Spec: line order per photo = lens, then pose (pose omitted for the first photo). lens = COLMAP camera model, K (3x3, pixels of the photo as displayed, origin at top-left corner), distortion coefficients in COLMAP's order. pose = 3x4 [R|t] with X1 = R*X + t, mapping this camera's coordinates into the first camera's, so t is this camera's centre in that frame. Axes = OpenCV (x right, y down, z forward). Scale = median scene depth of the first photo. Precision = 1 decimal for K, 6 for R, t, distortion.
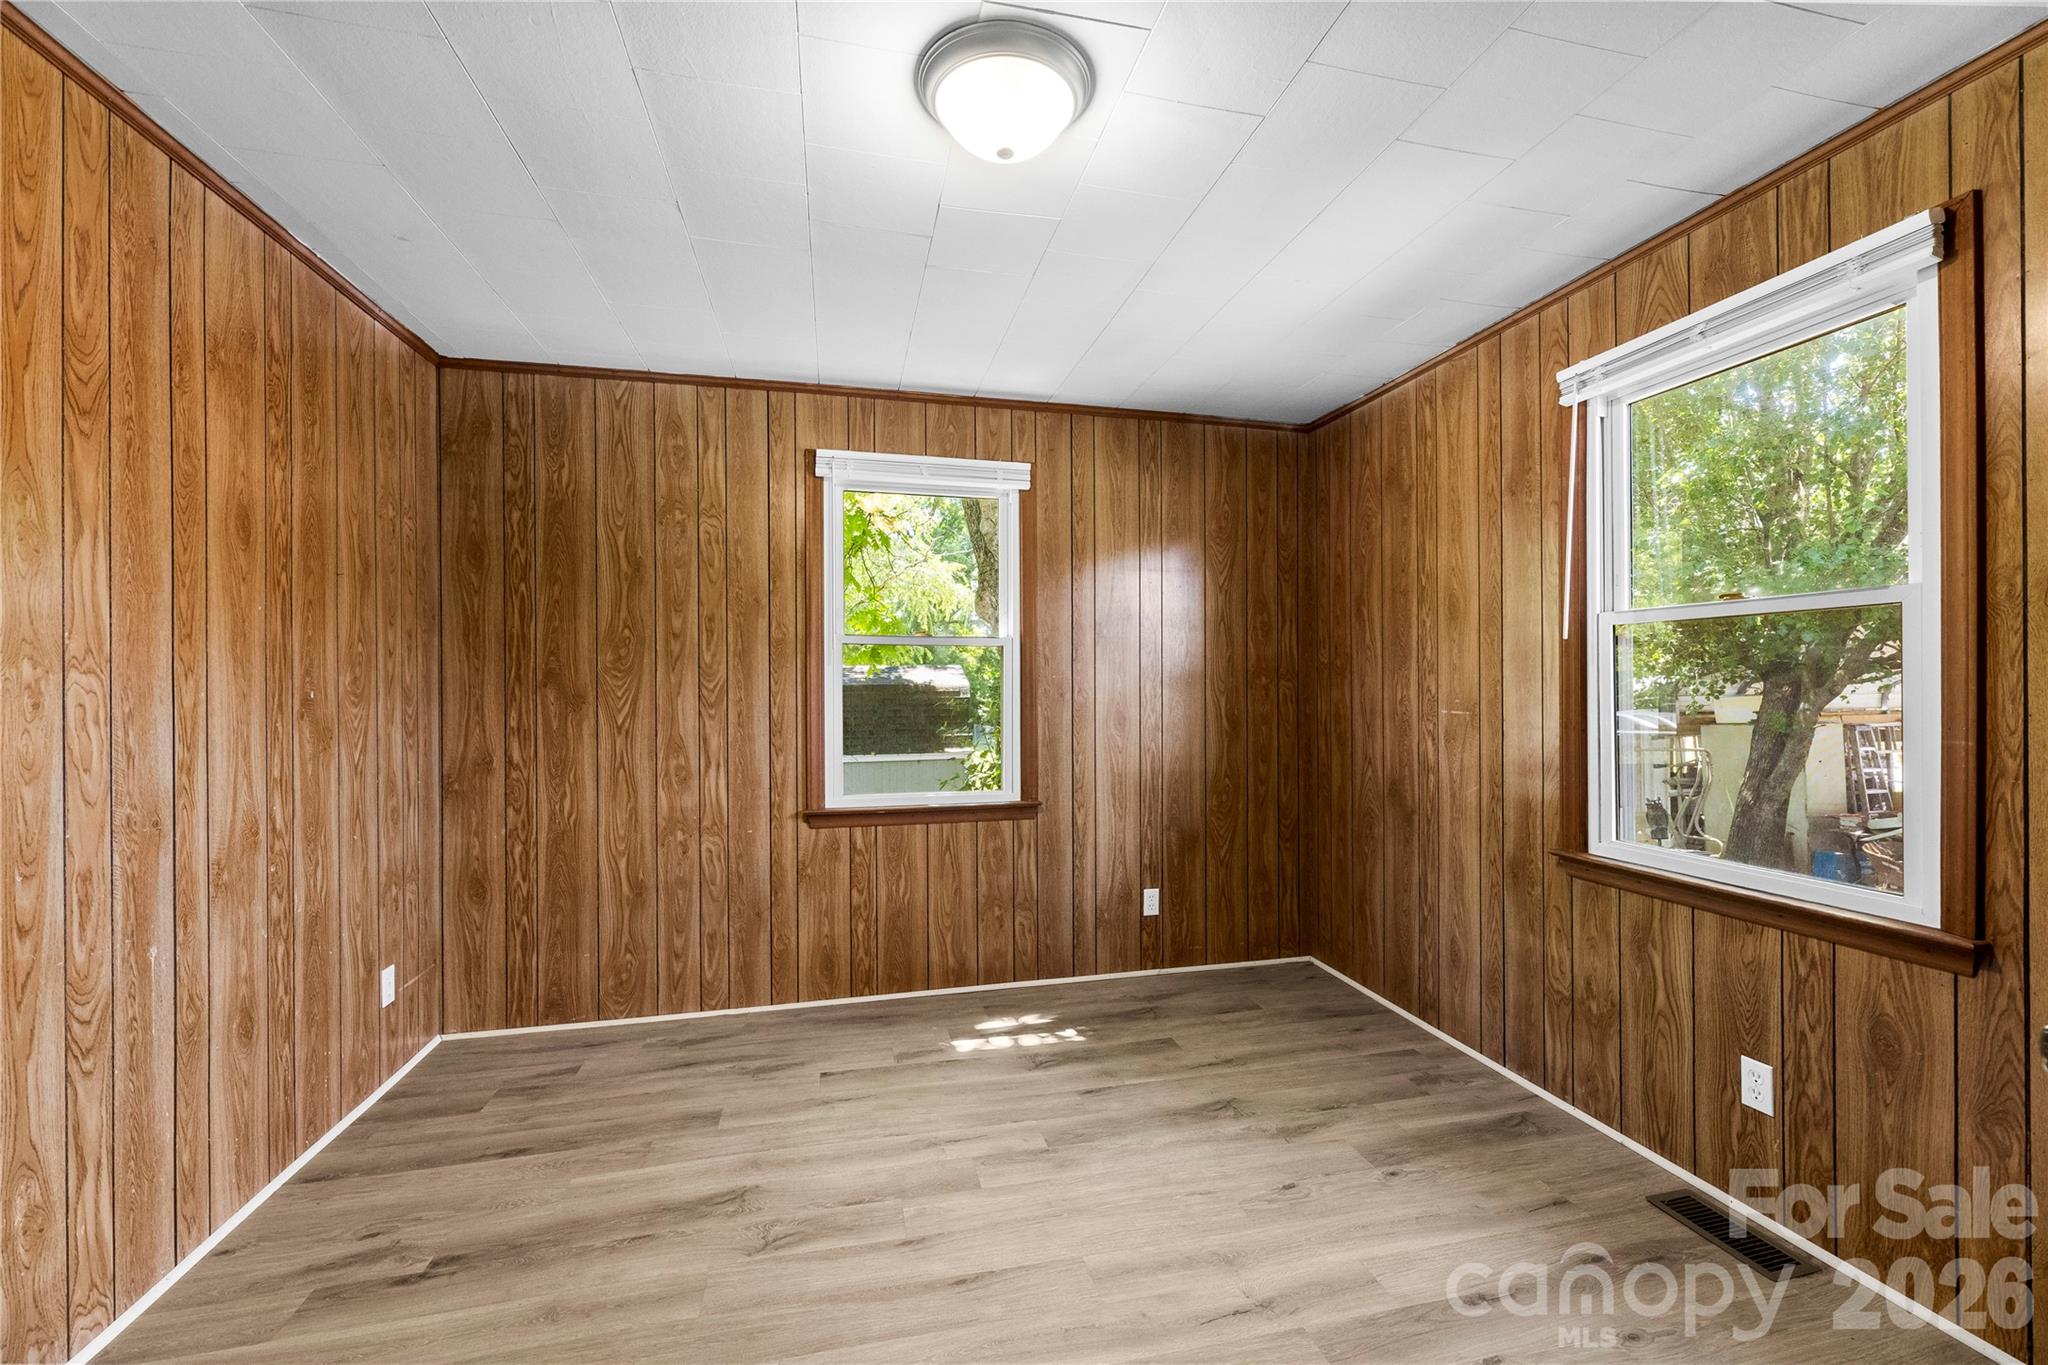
lens RADIAL K [[836.8, 0, 1030.2], [0, 836.8, 678.9], [0, 0, 1]] dist [-0.000246, 0.000867]
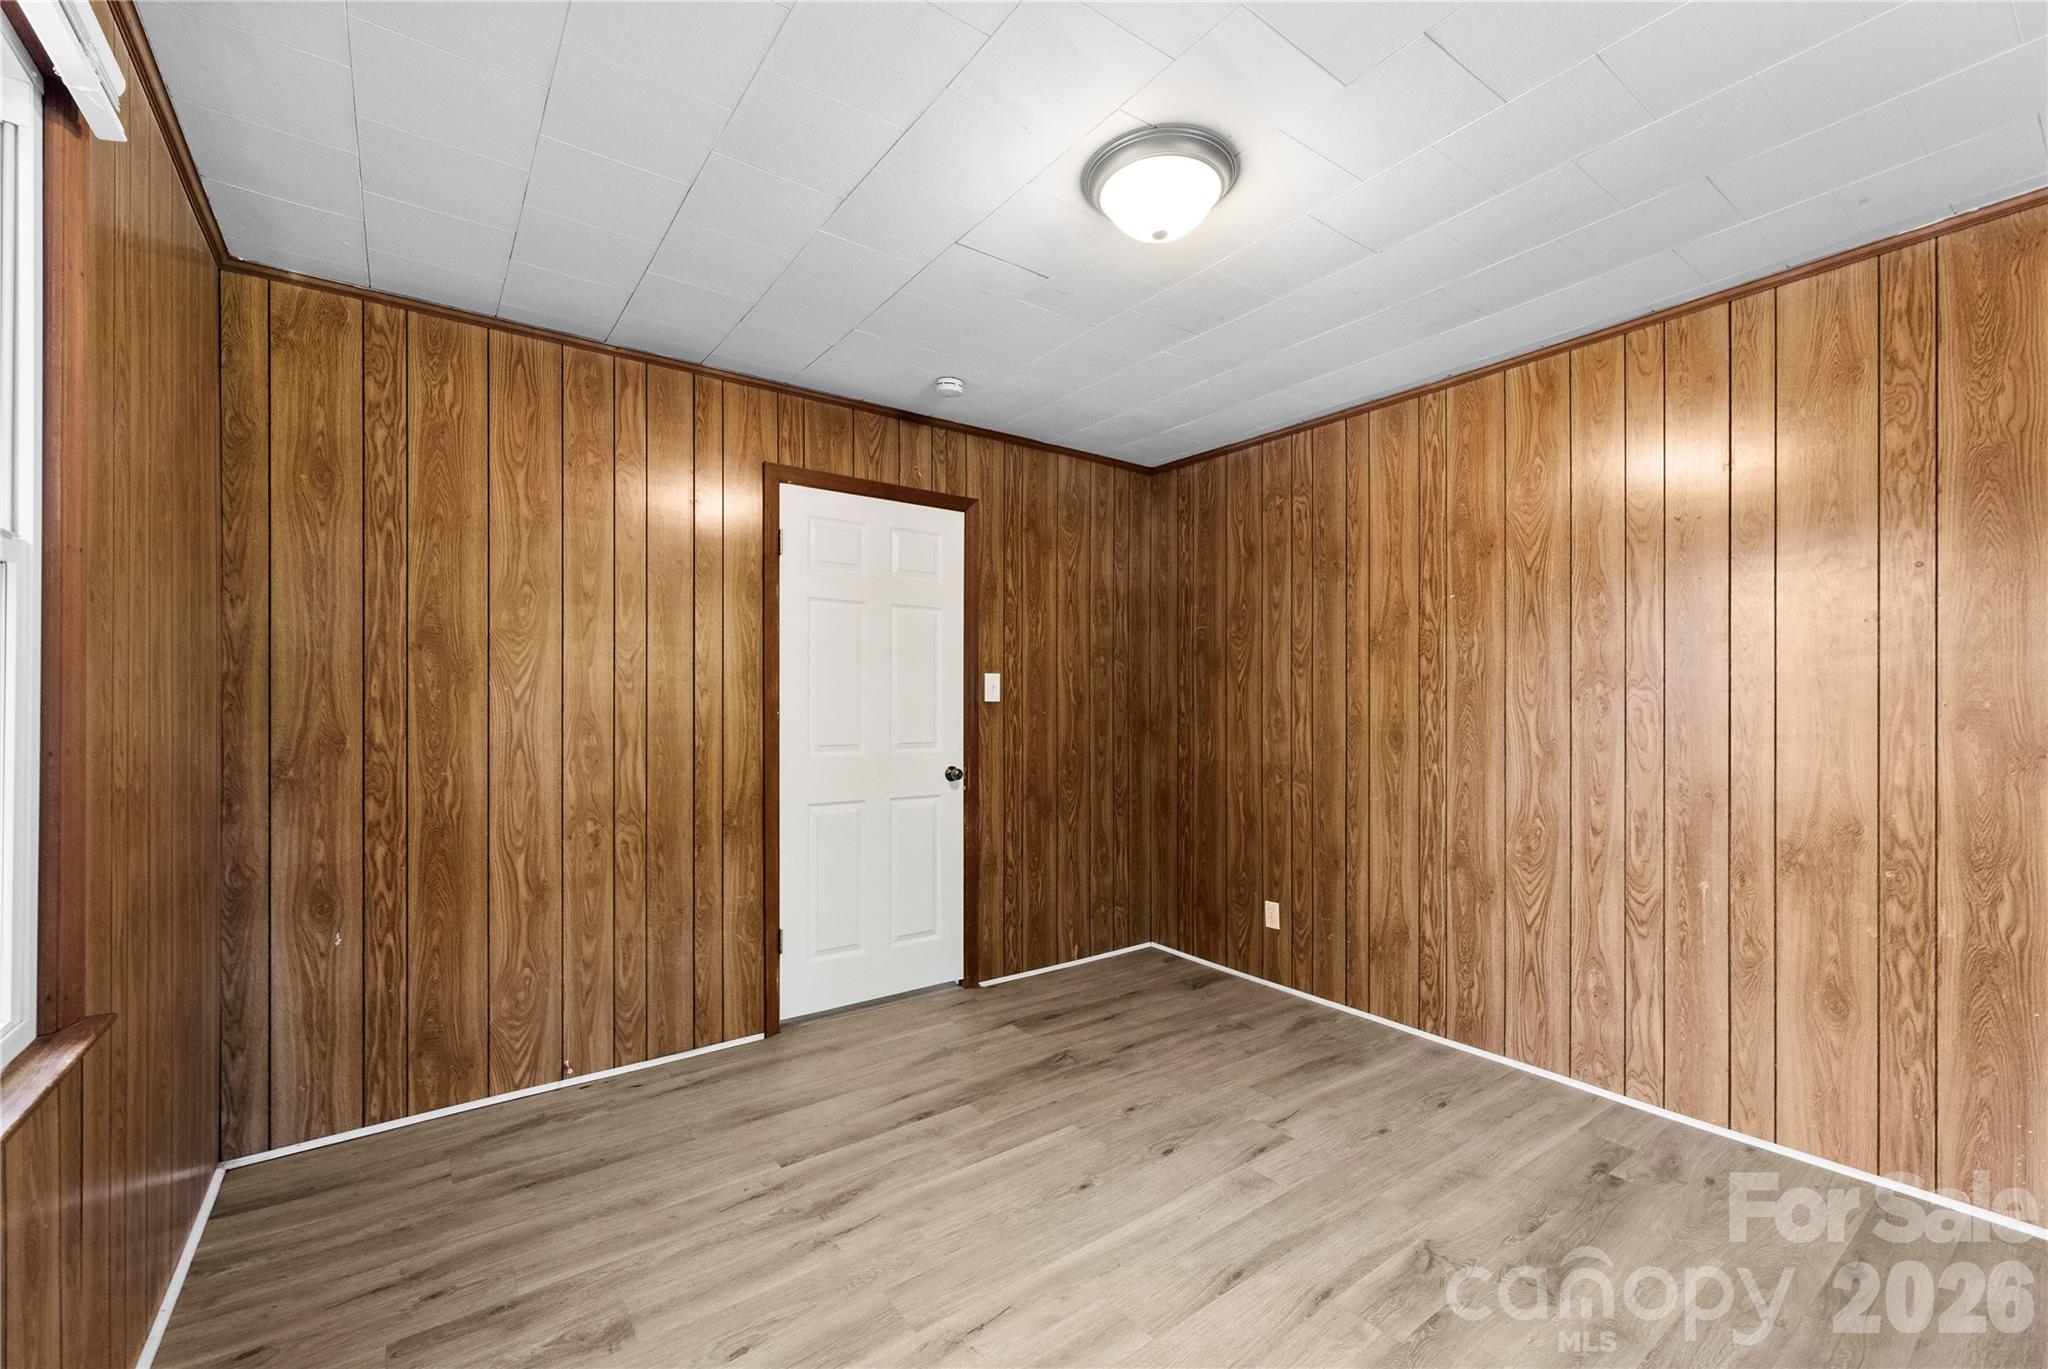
lens RADIAL K [[836.8, 0, 1023.8], [0, 836.8, 706.4], [0, 0, 1]] dist [-0.000246, 0.000867]
pose [[-0.917263, 0.002184, -0.398276, 0.553673], [0.005601, 0.999957, -0.007417, 0.028901], [0.398243, -0.009034, -0.917236, 1.809697]]
